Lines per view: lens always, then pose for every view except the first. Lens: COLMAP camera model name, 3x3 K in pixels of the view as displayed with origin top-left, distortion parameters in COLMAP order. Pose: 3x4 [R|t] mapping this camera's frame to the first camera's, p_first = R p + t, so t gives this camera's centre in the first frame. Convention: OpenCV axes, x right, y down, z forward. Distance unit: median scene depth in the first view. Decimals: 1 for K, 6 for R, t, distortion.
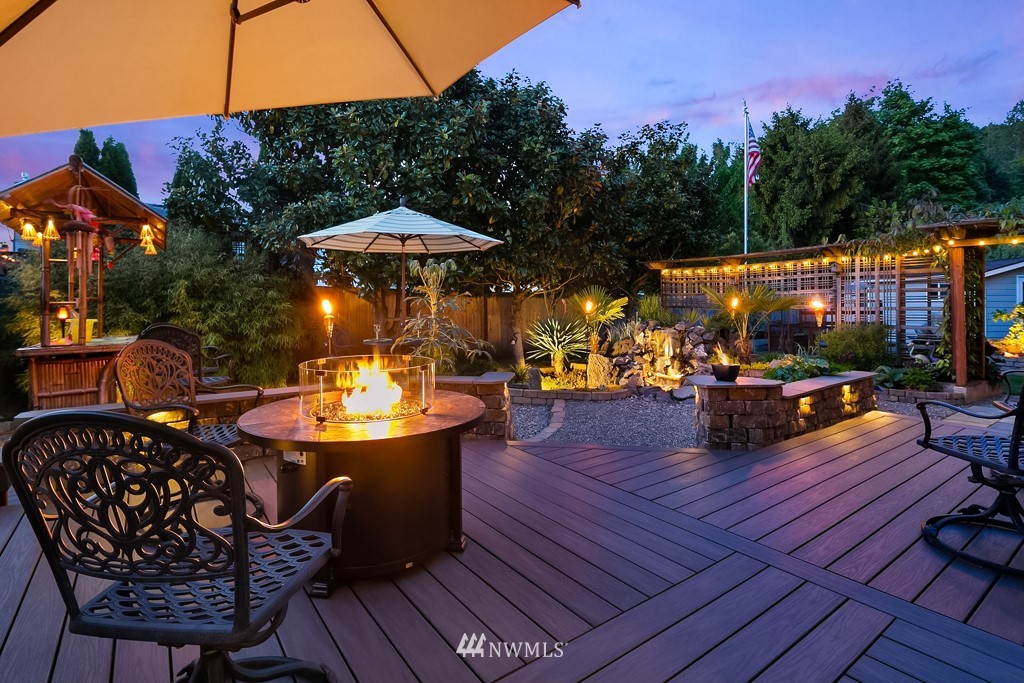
lens RADIAL K [[498.7, 0, 509.3], [0, 498.7, 306.2], [0, 0, 1]] dist [0.002945, -0.001678]
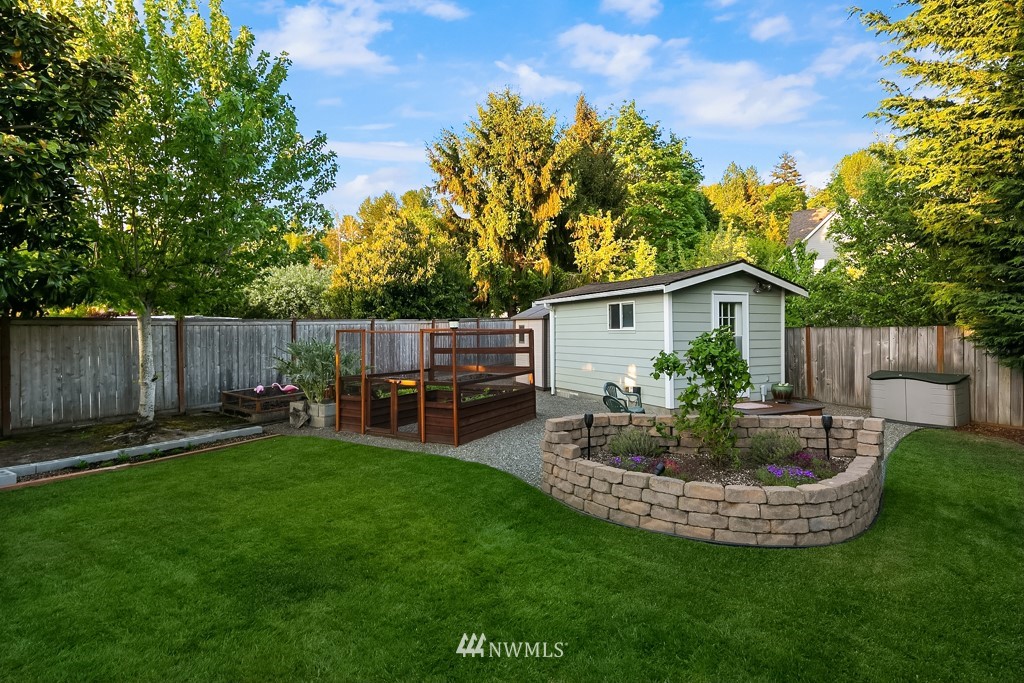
lens RADIAL K [[498.7, 0, 513.4], [0, 498.7, 337.7], [0, 0, 1]] dist [0.002945, -0.001678]
pose [[0.929319, -0.009922, 0.369144, 0.300061], [0.006226, 0.999918, 0.011202, -0.005691], [-0.369225, -0.008112, 0.929305, 0.268348]]
